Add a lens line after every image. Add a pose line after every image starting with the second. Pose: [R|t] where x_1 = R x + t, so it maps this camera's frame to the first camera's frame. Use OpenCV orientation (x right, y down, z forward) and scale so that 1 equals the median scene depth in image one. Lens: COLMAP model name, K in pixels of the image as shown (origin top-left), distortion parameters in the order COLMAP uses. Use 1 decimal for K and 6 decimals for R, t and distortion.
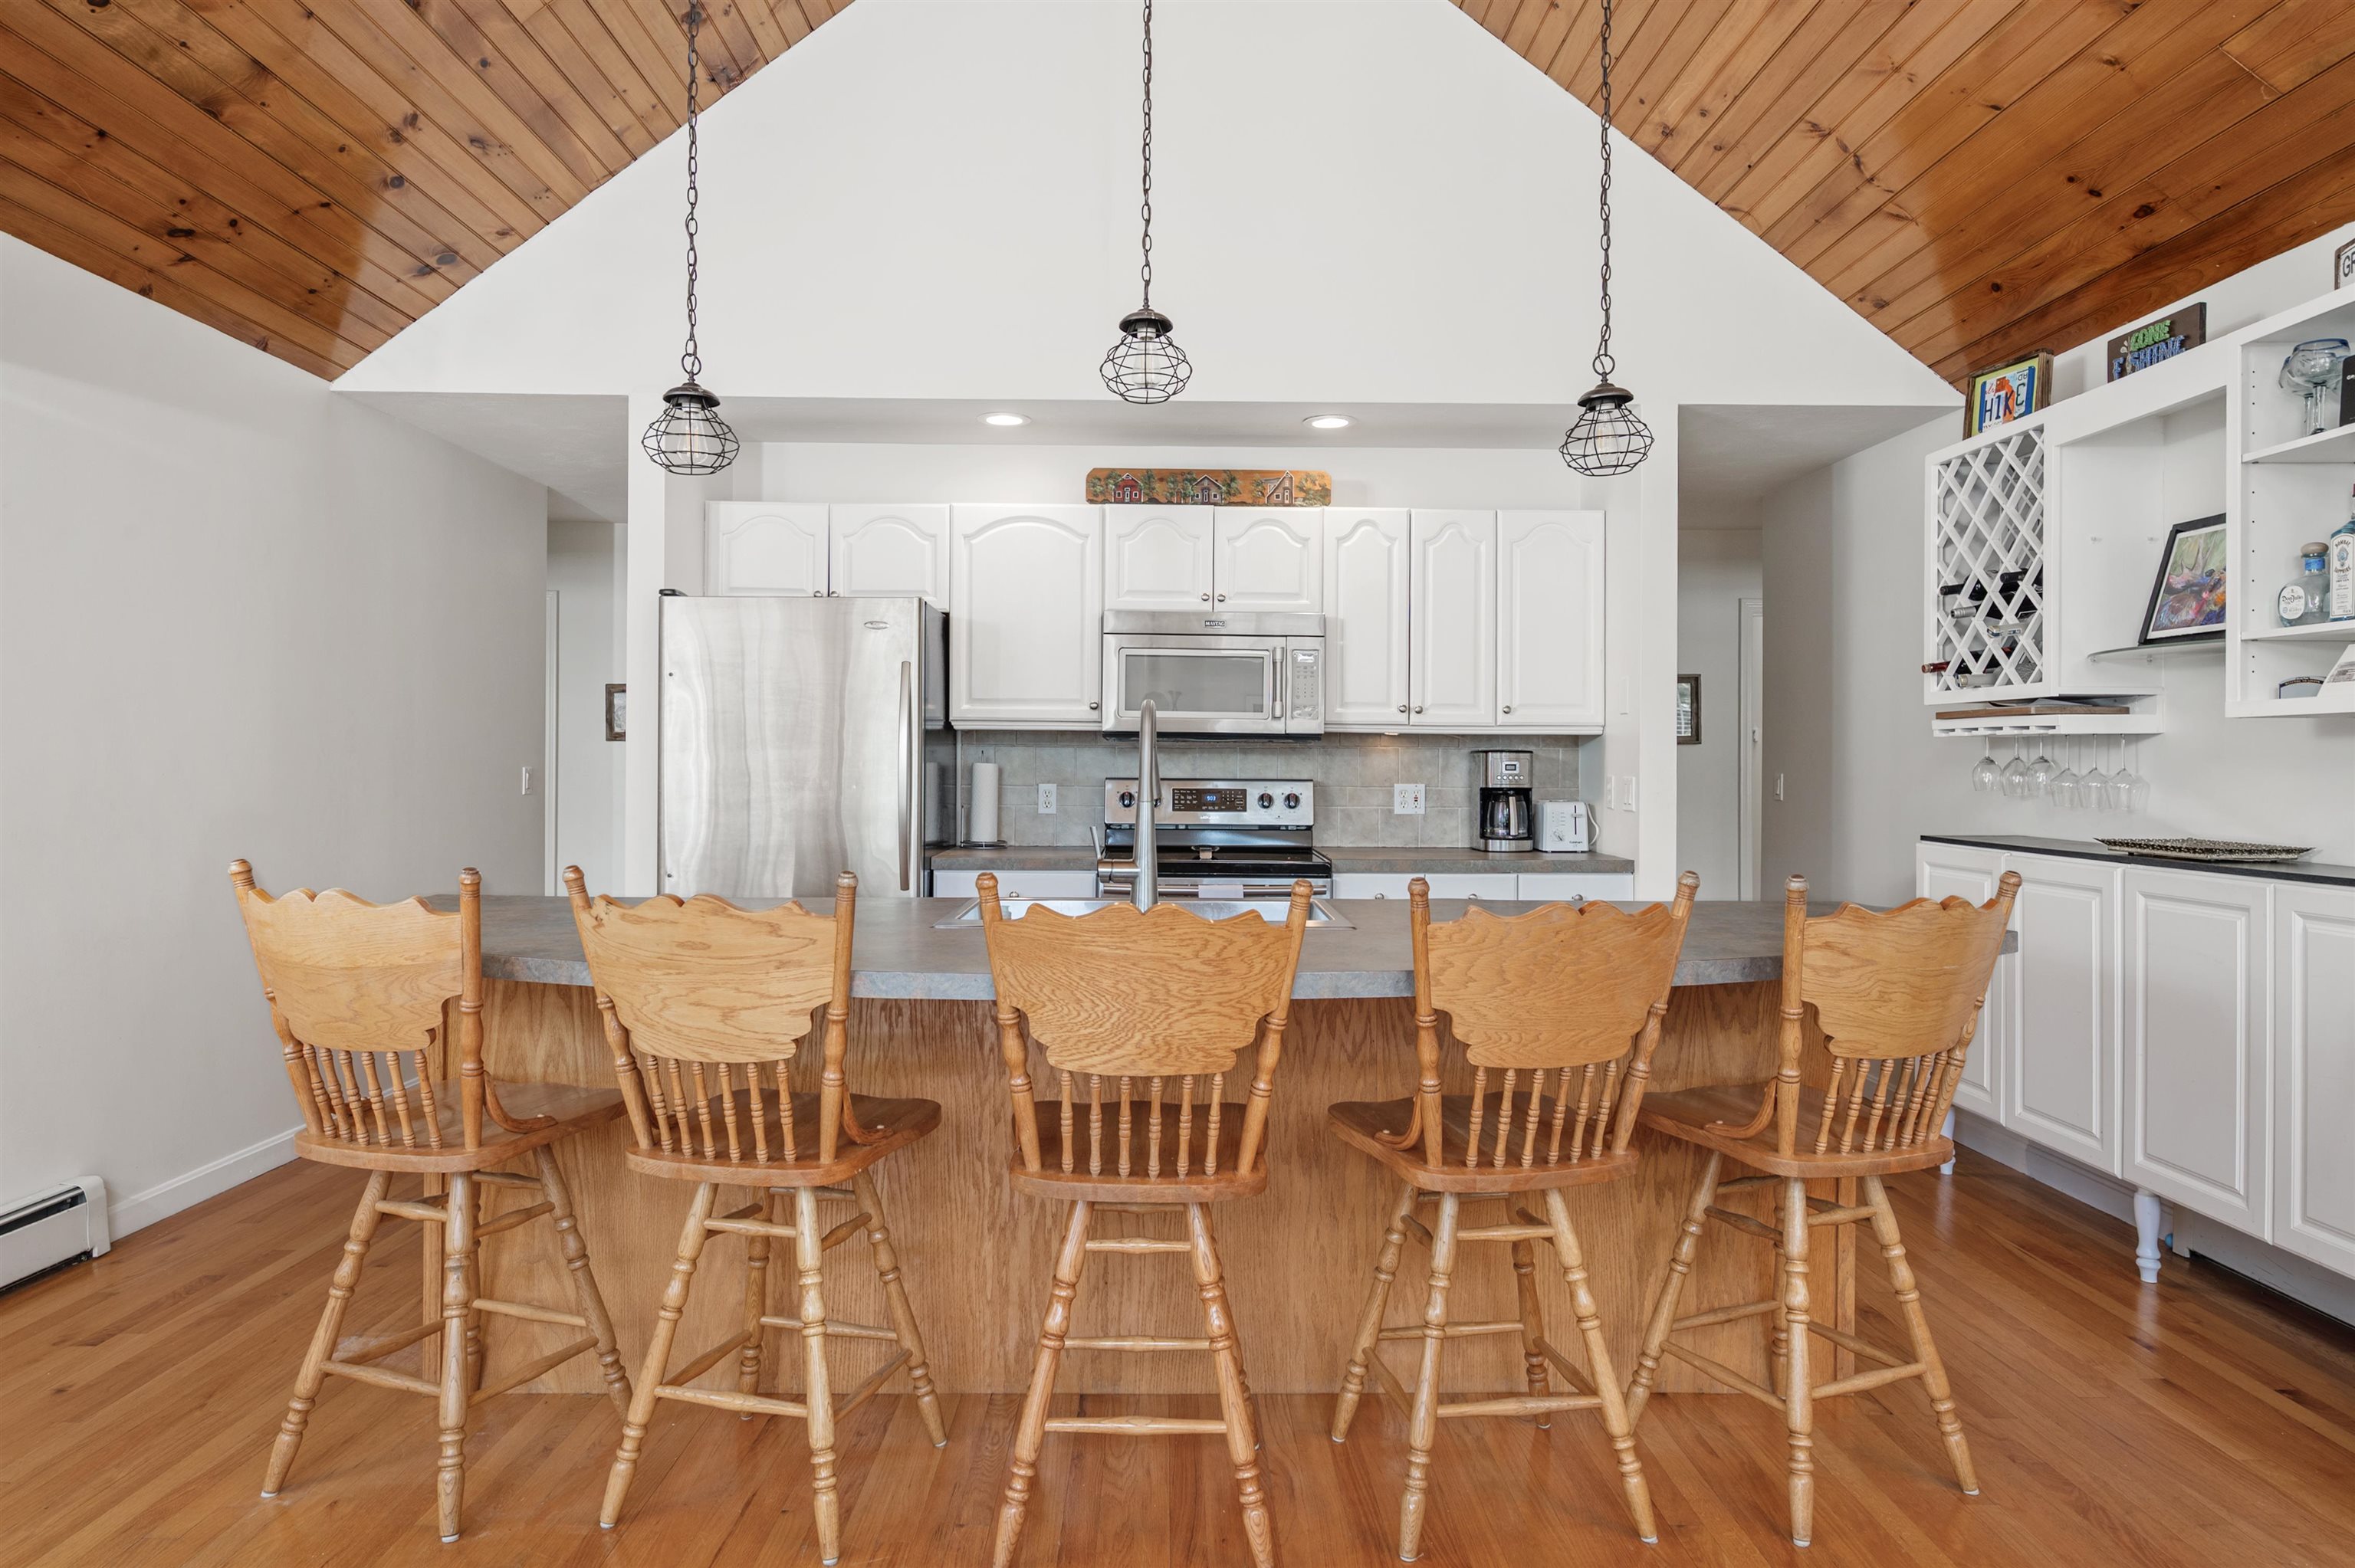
lens RADIAL K [[1370.8, 0, 1165.9], [0, 1370.8, 795.0], [0, 0, 1]] dist [-0.001224, -0.006703]
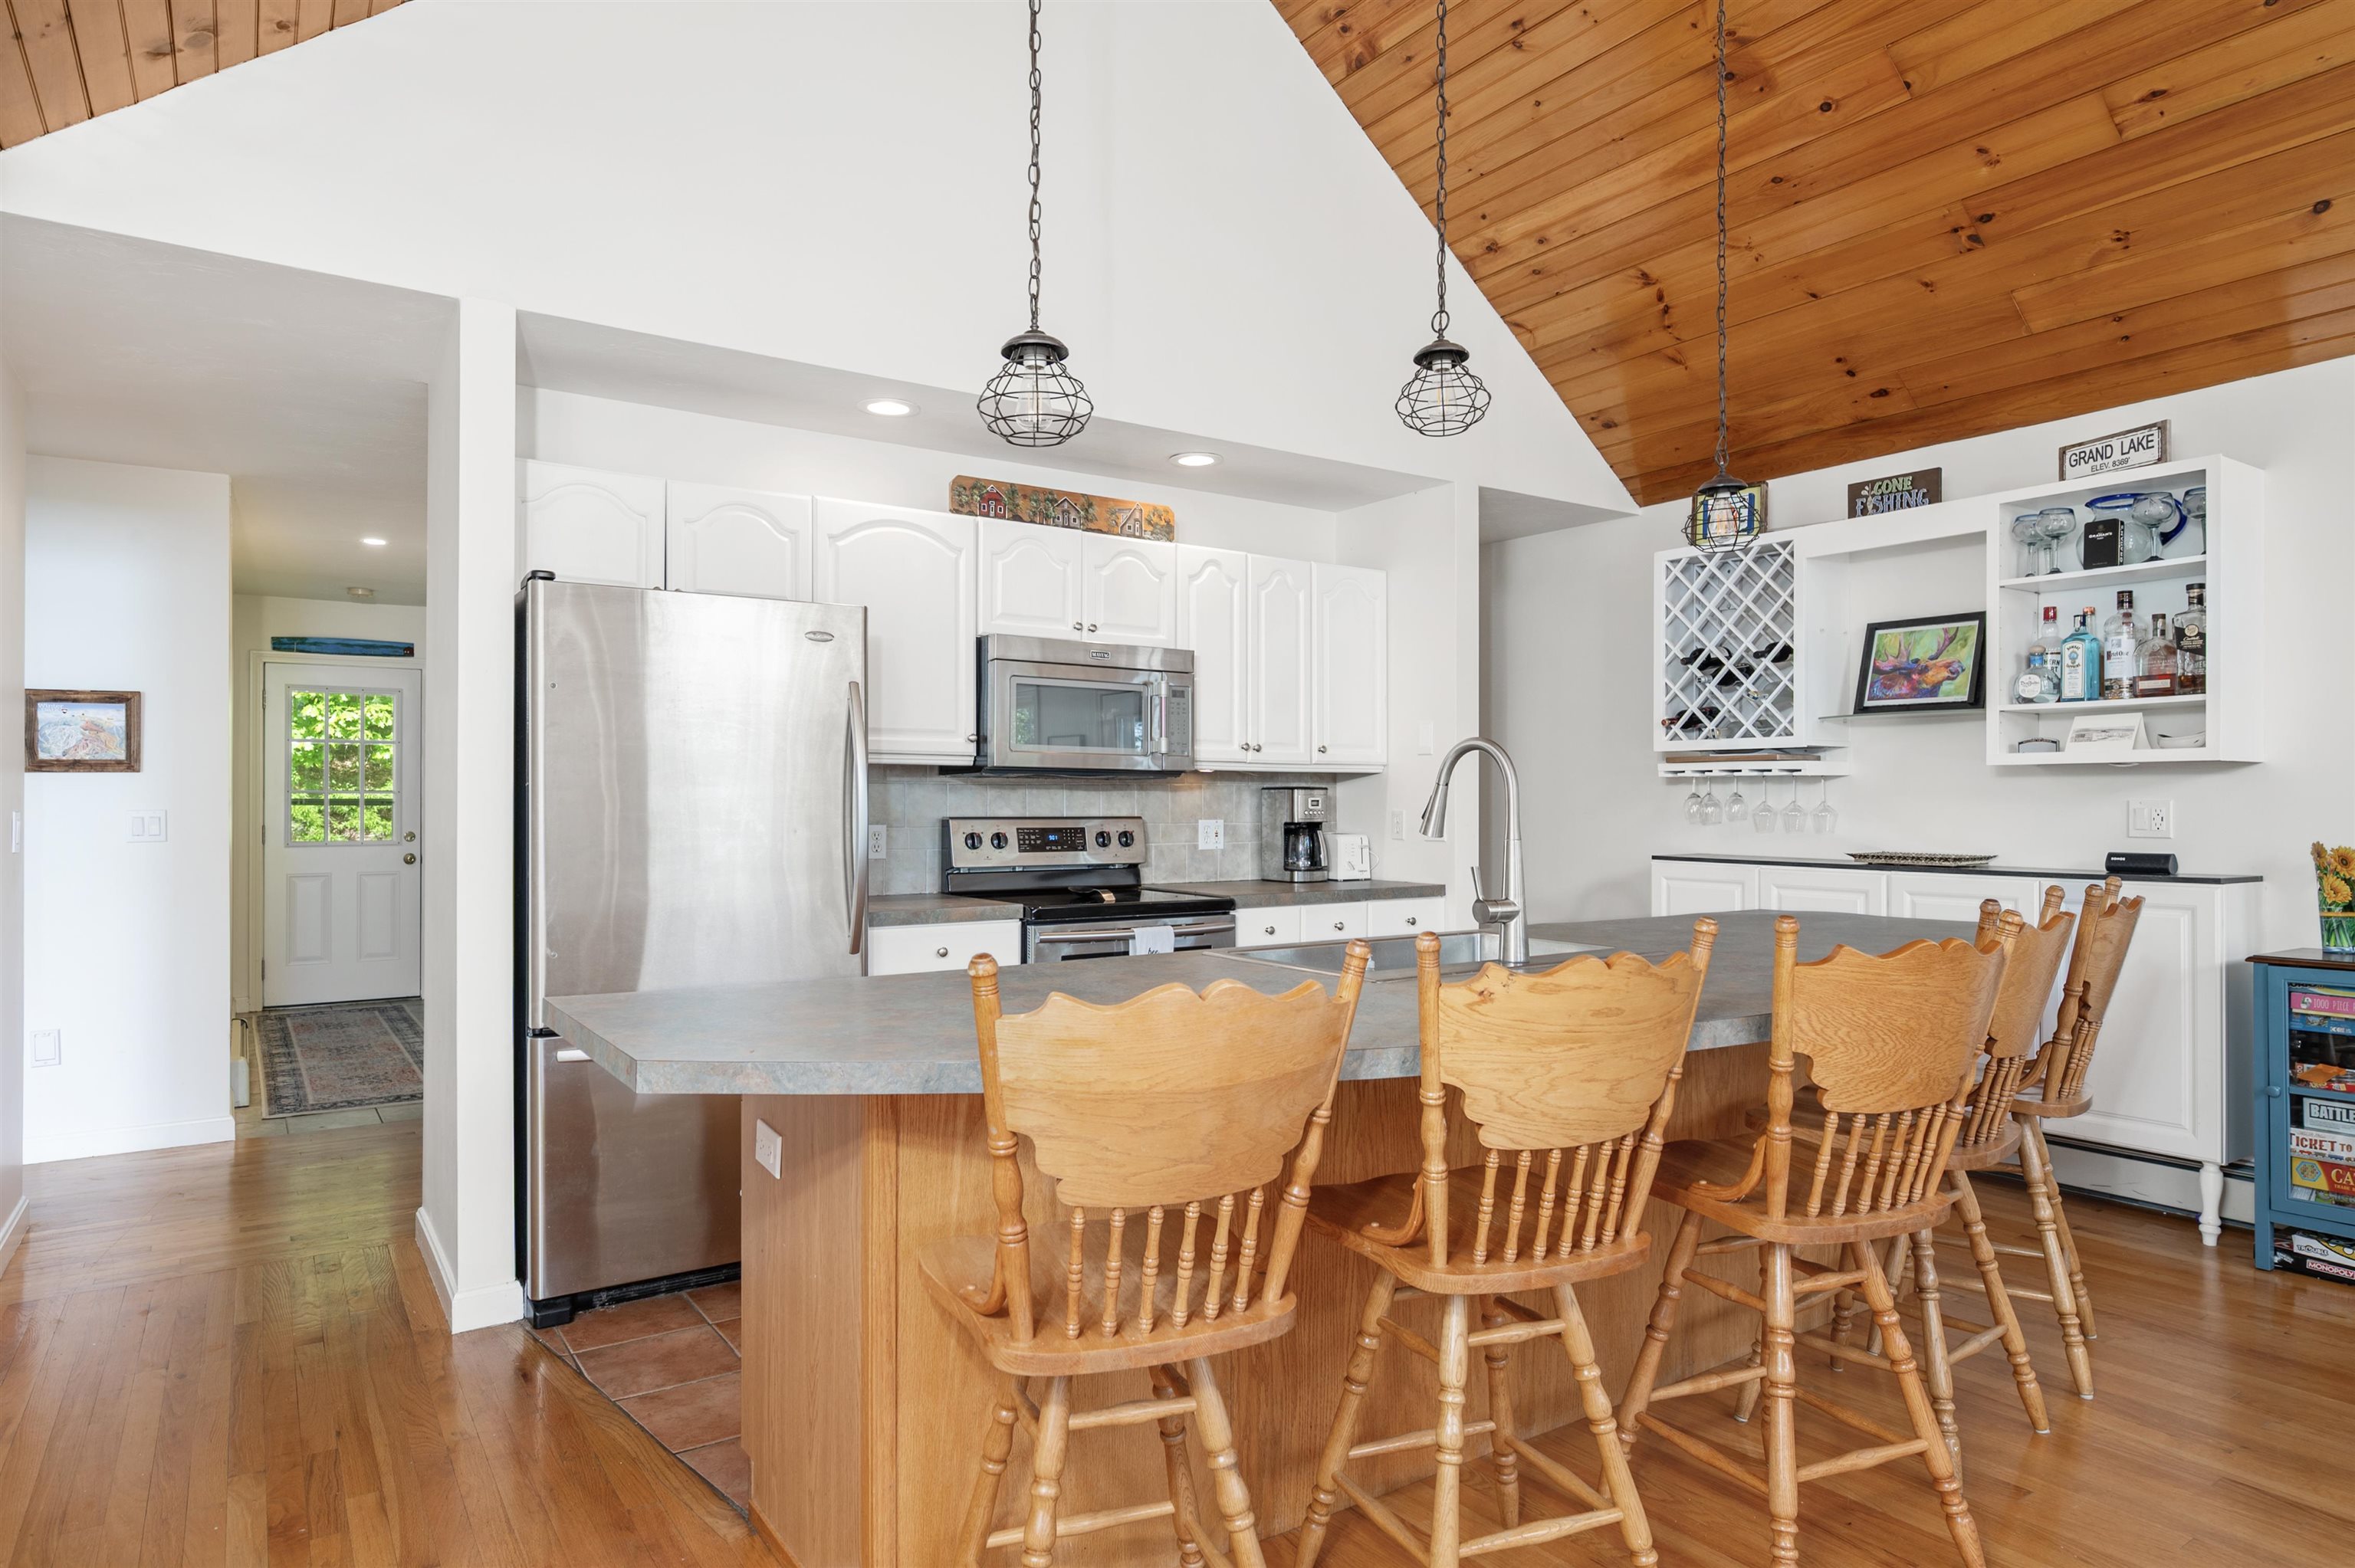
lens RADIAL K [[1370.8, 0, 1154.3], [0, 1370.8, 823.5], [0, 0, 1]] dist [-0.001224, -0.006703]
pose [[0.836864, -0.014249, 0.547225, -0.447358], [0.016522, 0.999863, 0.000768, -0.007200], [-0.547161, 0.008399, 0.836985, 0.176649]]
